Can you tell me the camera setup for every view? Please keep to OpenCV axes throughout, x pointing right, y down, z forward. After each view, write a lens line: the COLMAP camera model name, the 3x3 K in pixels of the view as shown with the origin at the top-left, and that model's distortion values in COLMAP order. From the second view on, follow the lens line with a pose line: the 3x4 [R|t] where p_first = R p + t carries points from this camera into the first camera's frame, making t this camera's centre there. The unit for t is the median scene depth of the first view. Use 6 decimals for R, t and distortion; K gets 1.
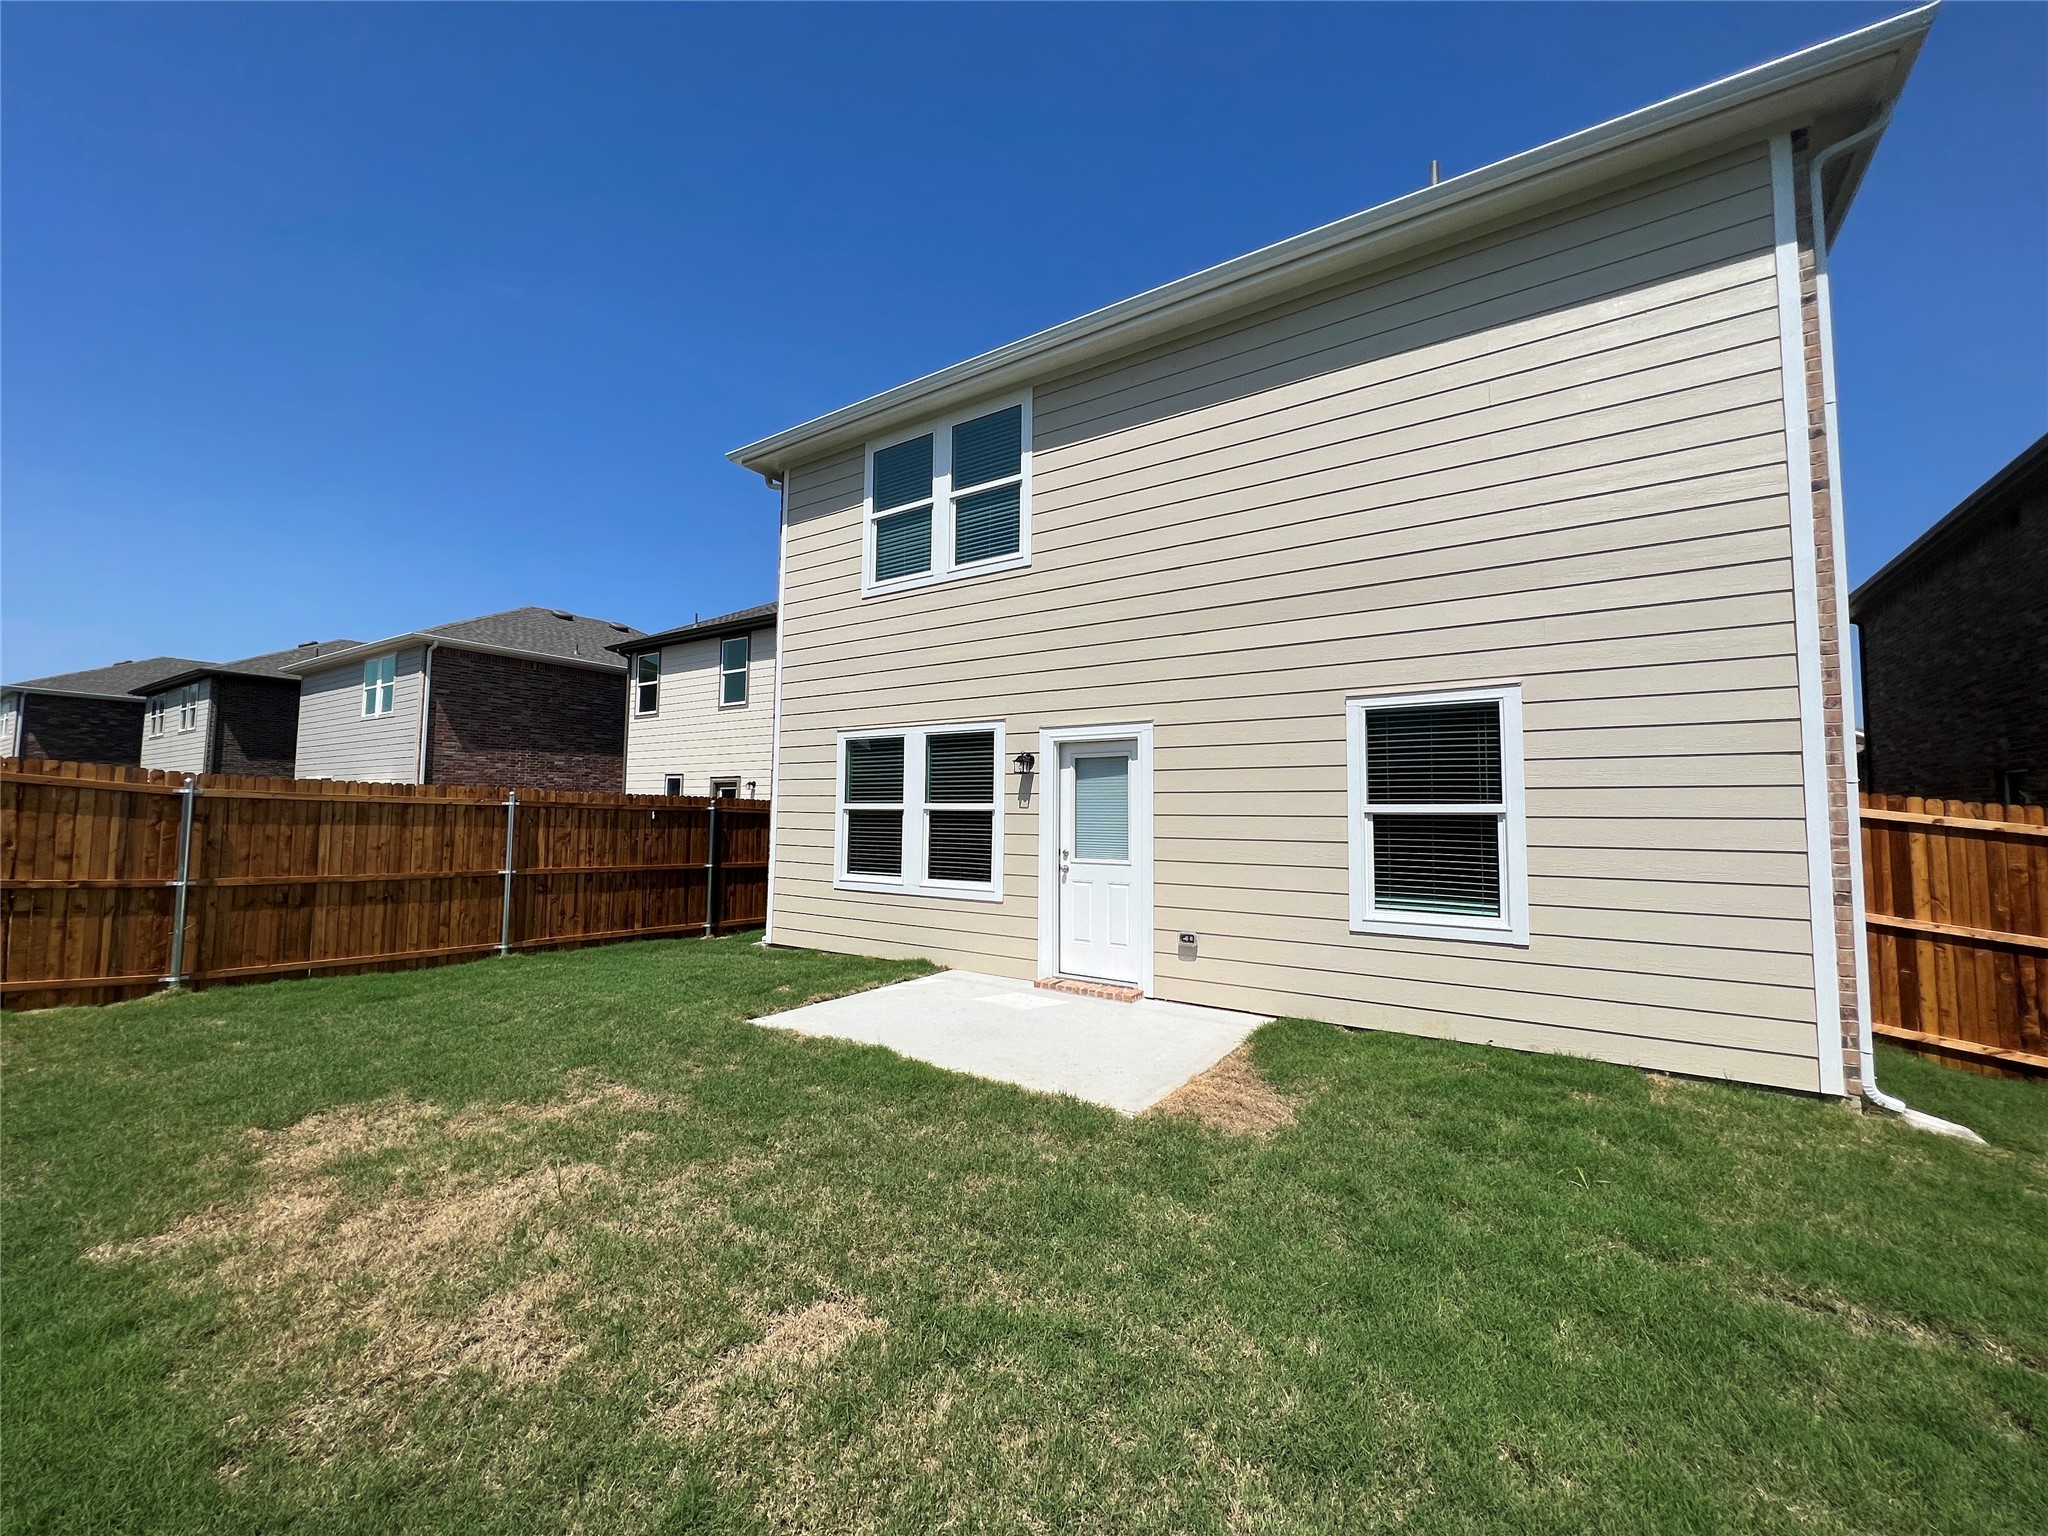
lens RADIAL K [[816.1, 0, 1024.0], [0, 816.1, 768.0], [0, 0, 1]] dist [0.001912, 0.000151]
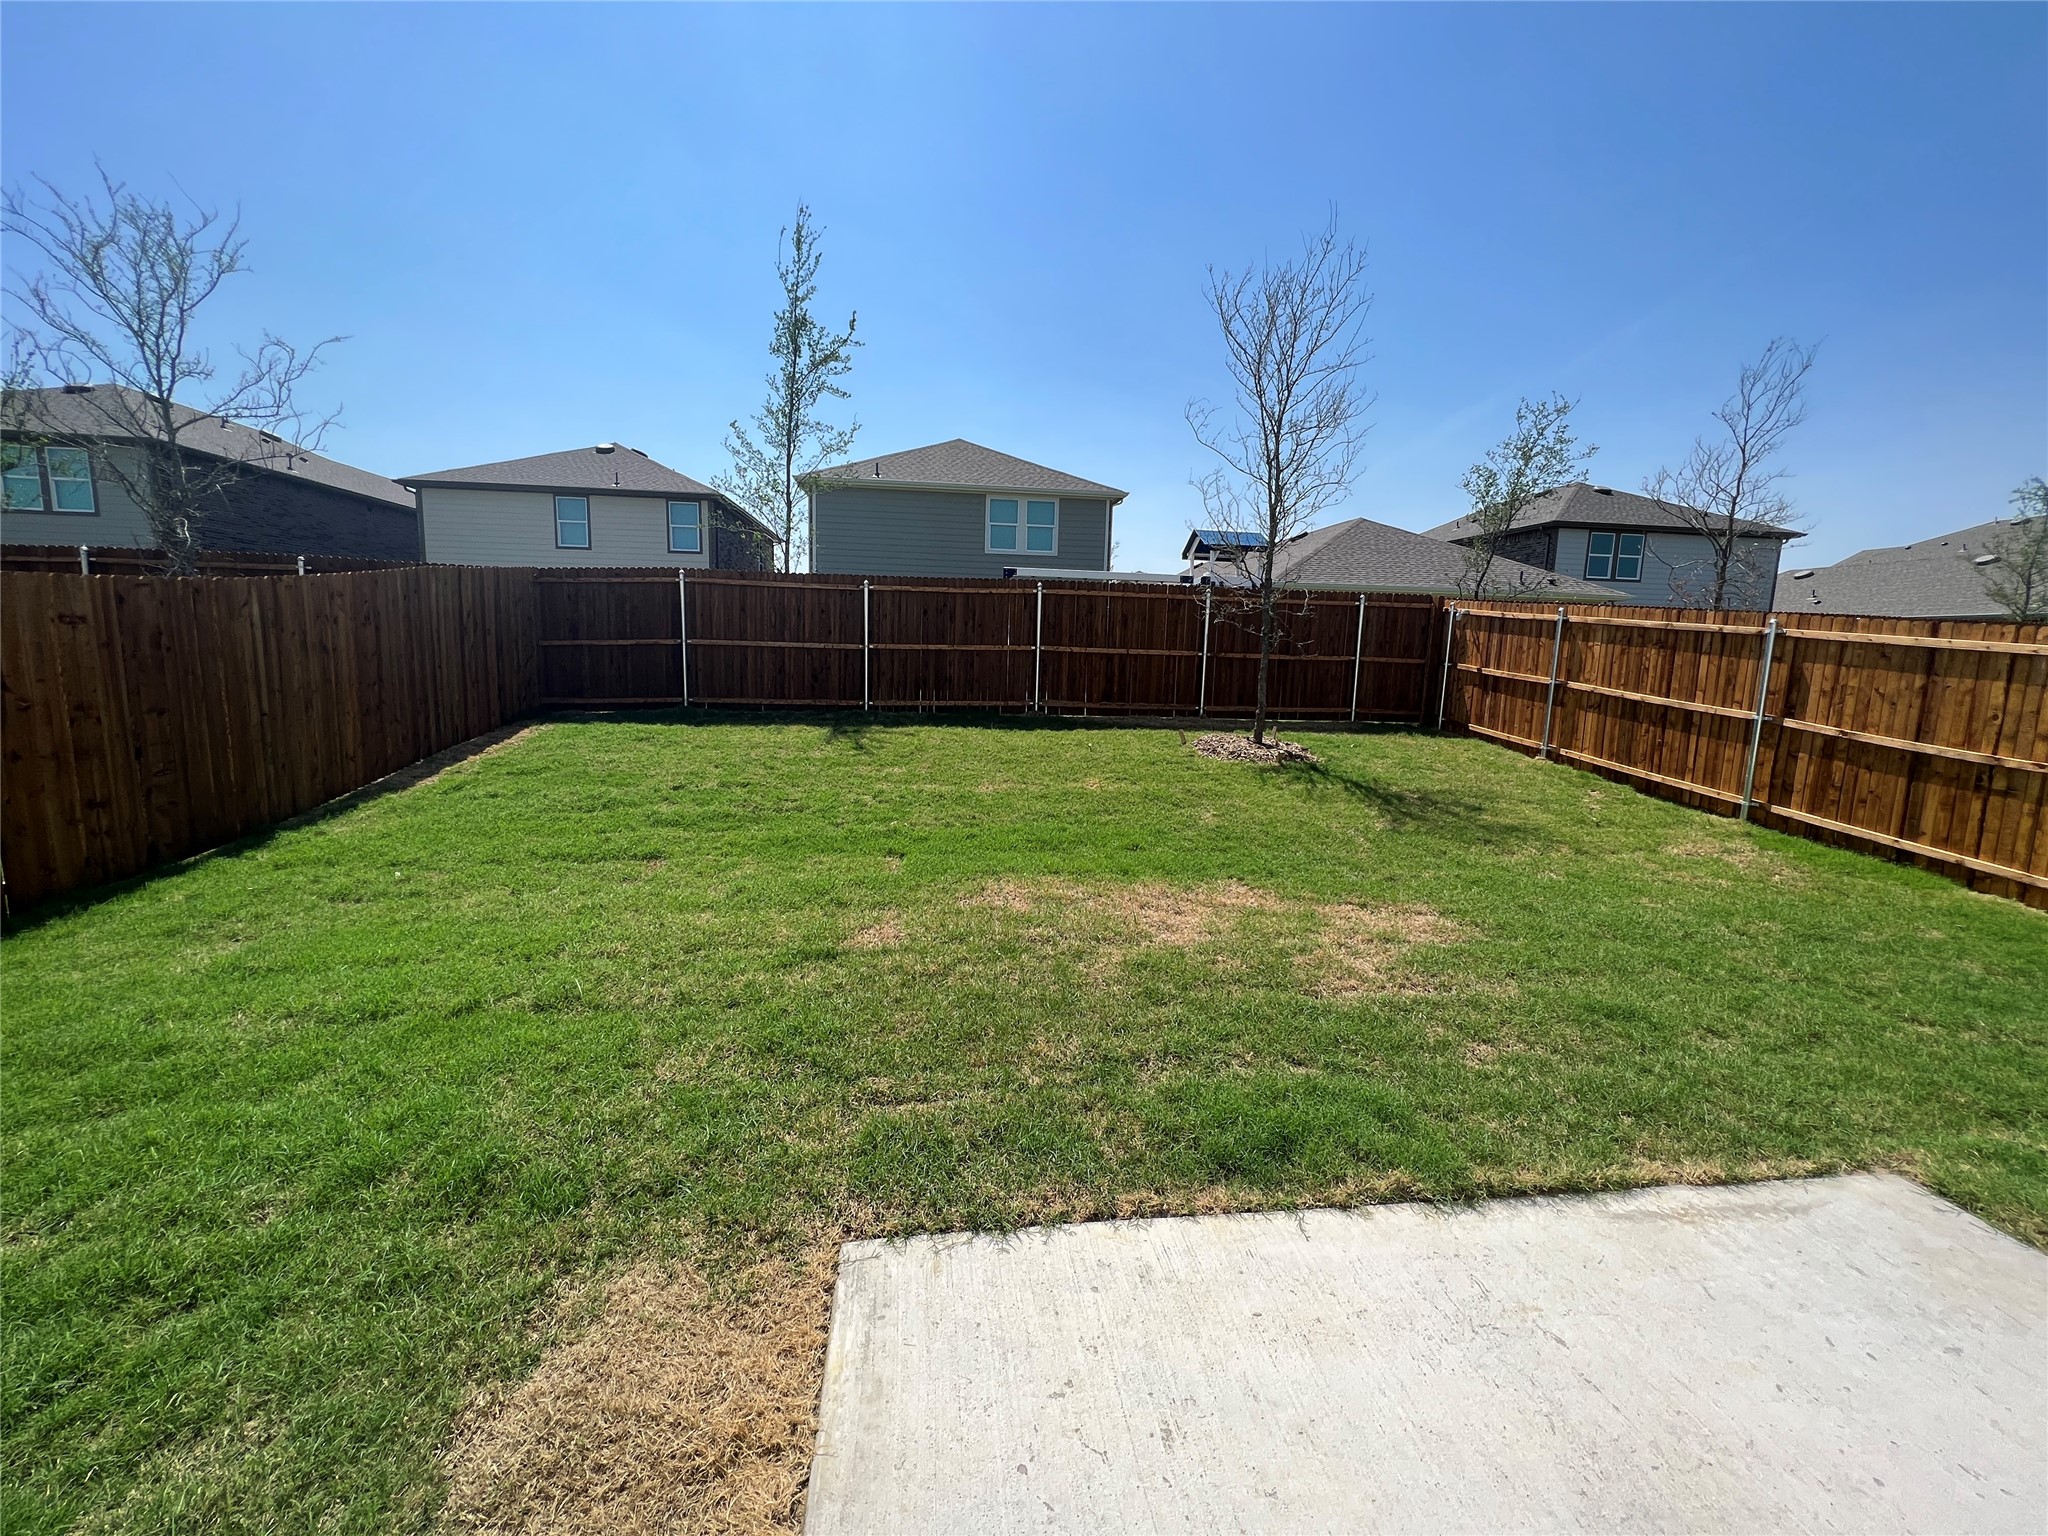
lens RADIAL K [[816.1, 0, 1024.0], [0, 816.1, 768.0], [0, 0, 1]] dist [0.001912, 0.000151]
pose [[-0.753899, 0.061963, -0.654062, 0.251798], [0.003600, 0.995917, 0.090199, 0.060826], [0.656981, 0.065646, -0.751044, 0.975461]]
